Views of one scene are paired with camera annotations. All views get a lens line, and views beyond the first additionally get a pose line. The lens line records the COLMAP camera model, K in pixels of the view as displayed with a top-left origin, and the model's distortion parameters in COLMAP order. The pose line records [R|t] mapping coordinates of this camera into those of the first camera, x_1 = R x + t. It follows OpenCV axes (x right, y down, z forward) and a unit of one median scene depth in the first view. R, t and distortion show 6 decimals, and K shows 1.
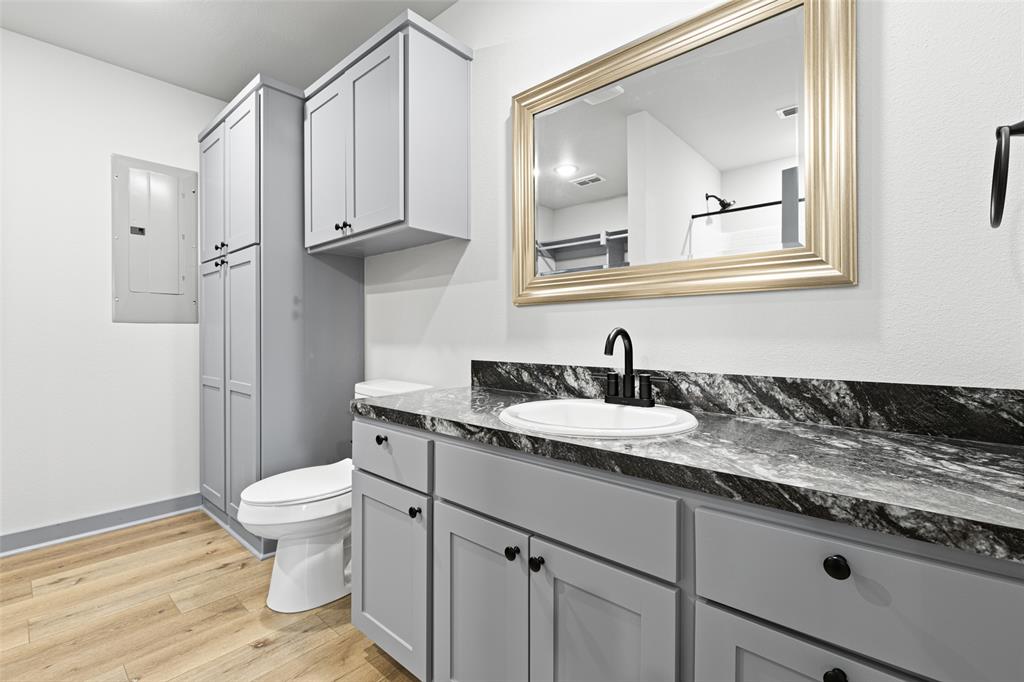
lens RADIAL K [[464.8, 0, 500.8], [0, 464.8, 338.6], [0, 0, 1]] dist [0.007377, 0.000000]
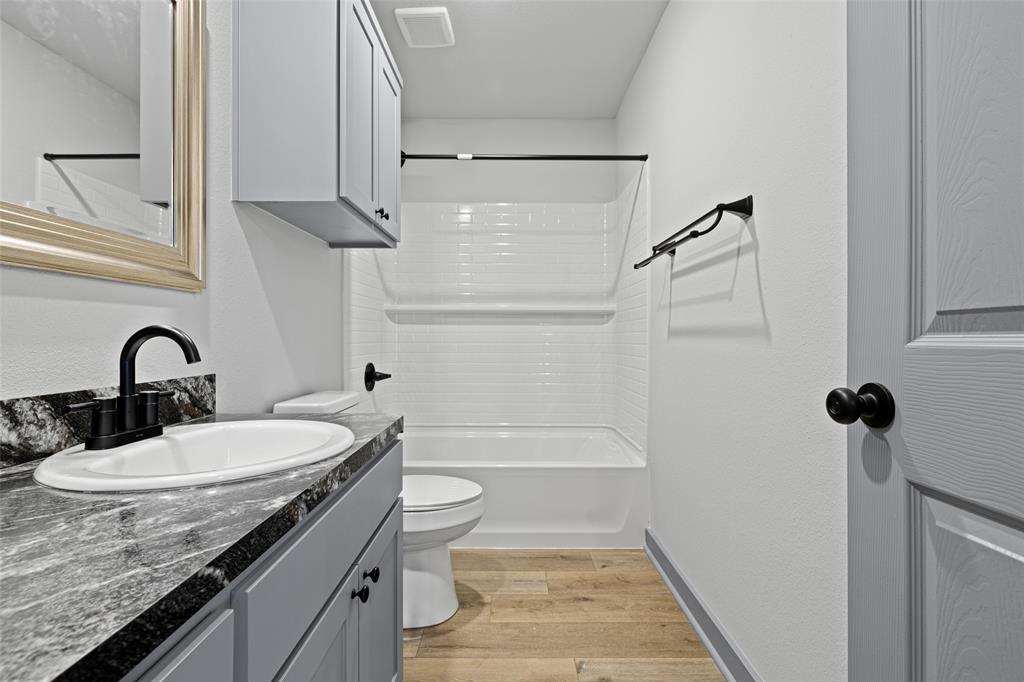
lens RADIAL K [[464.8, 0, 508.2], [0, 464.8, 336.3], [0, 0, 1]] dist [0.007377, 0.000000]
pose [[-0.680139, -0.003599, 0.733074, -0.602792], [-0.003392, 0.999993, 0.001762, -0.008443], [-0.733075, -0.001288, -0.680146, 1.068664]]
